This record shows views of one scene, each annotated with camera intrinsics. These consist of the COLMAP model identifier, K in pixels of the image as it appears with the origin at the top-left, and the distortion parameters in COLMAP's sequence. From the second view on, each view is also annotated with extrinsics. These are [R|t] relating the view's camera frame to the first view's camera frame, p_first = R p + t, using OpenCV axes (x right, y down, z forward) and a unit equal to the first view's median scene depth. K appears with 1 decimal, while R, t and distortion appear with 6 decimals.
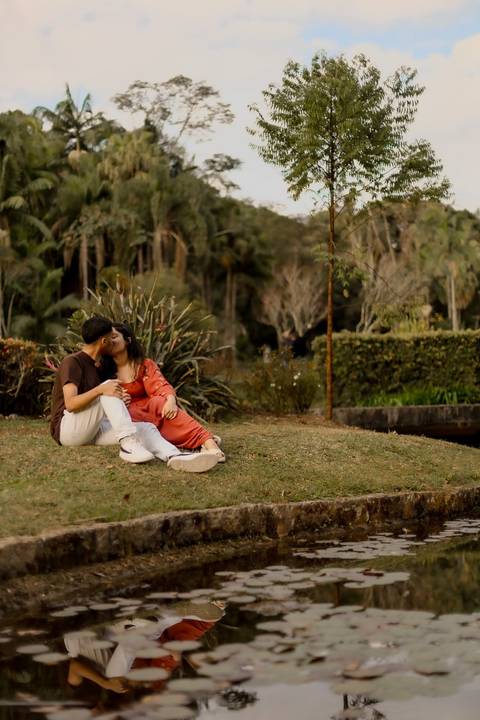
lens RADIAL K [[1059.4, 0, 240.0], [0, 1059.4, 360.0], [0, 0, 1]] dist [0.000669, -0.031968]
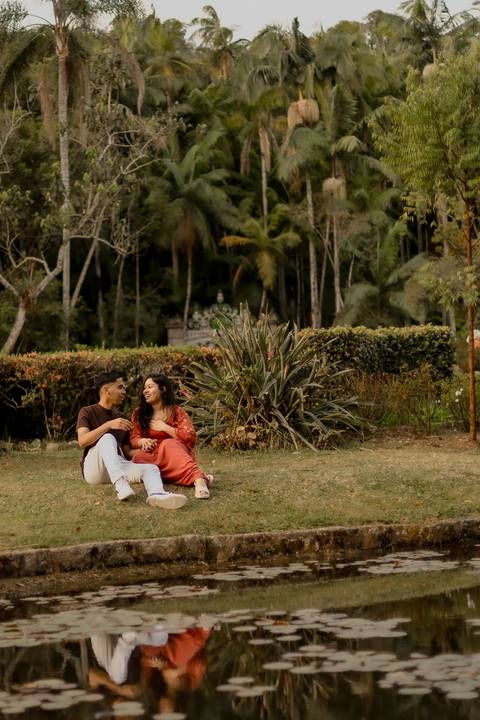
lens RADIAL K [[1657.2, 0, 240.0], [0, 1657.2, 360.0], [0, 0, 1]] dist [-0.014385, -0.319027]
pose [[0.911436, -0.025648, -0.410643, 0.786051], [0.045671, 0.998194, 0.039023, -0.129115], [0.408900, -0.054321, 0.910961, -0.666430]]
